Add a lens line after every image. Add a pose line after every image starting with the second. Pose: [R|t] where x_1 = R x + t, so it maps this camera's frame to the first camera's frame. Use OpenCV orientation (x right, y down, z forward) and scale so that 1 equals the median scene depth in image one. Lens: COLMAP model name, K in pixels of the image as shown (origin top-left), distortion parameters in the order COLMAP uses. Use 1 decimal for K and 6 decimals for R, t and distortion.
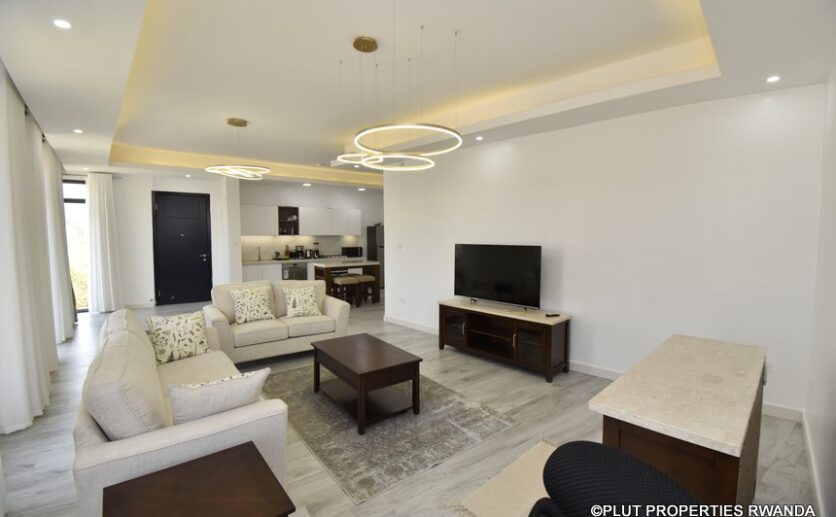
lens RADIAL K [[380.4, 0, 420.5], [0, 380.4, 257.6], [0, 0, 1]] dist [-0.001388, -0.000697]
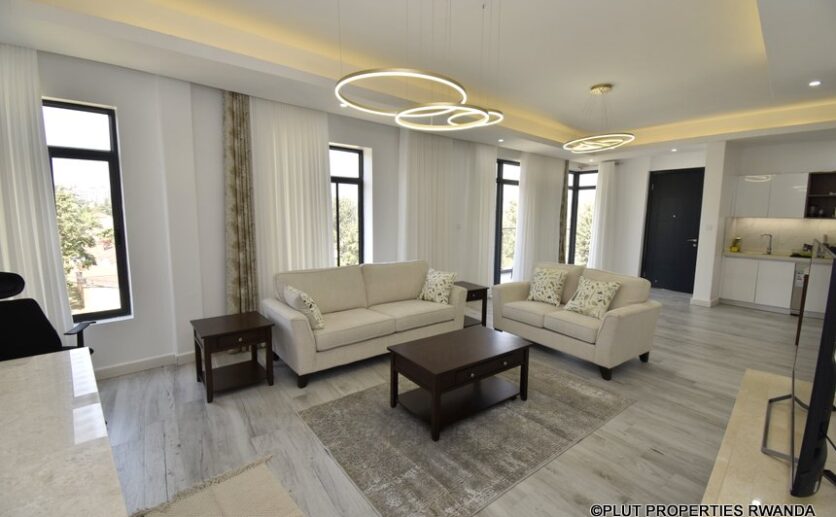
lens RADIAL K [[380.4, 0, 420.5], [0, 380.4, 257.6], [0, 0, 1]] dist [-0.001388, -0.000697]
pose [[-0.031211, 0.116457, -0.992705, 0.283015], [-0.073273, 0.990250, 0.118473, -0.021344], [0.996823, 0.076436, -0.022373, 0.372237]]
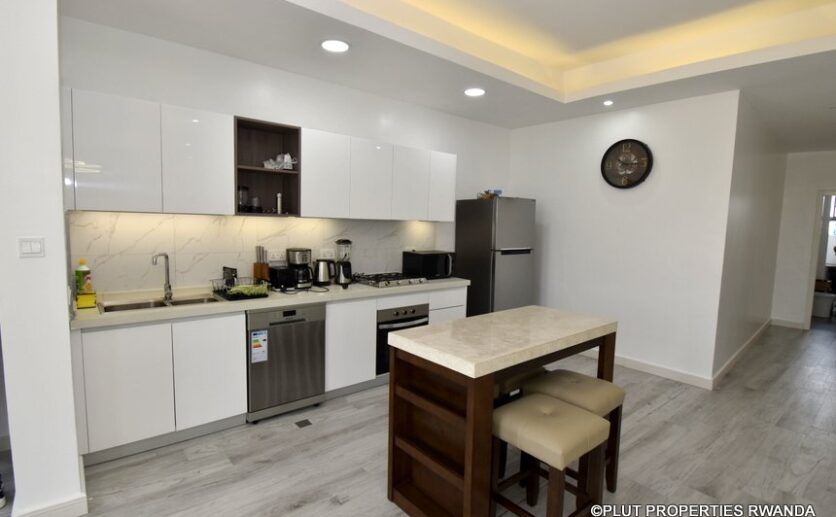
lens RADIAL K [[416.5, 0, 413.8], [0, 416.5, 251.8], [0, 0, 1]] dist [0.001405, 0.000120]
pose [[0.998077, 0.014623, 0.060231, -0.248637], [-0.014766, 0.999889, 0.001922, -0.031890], [-0.060196, -0.002807, 0.998183, 0.655528]]
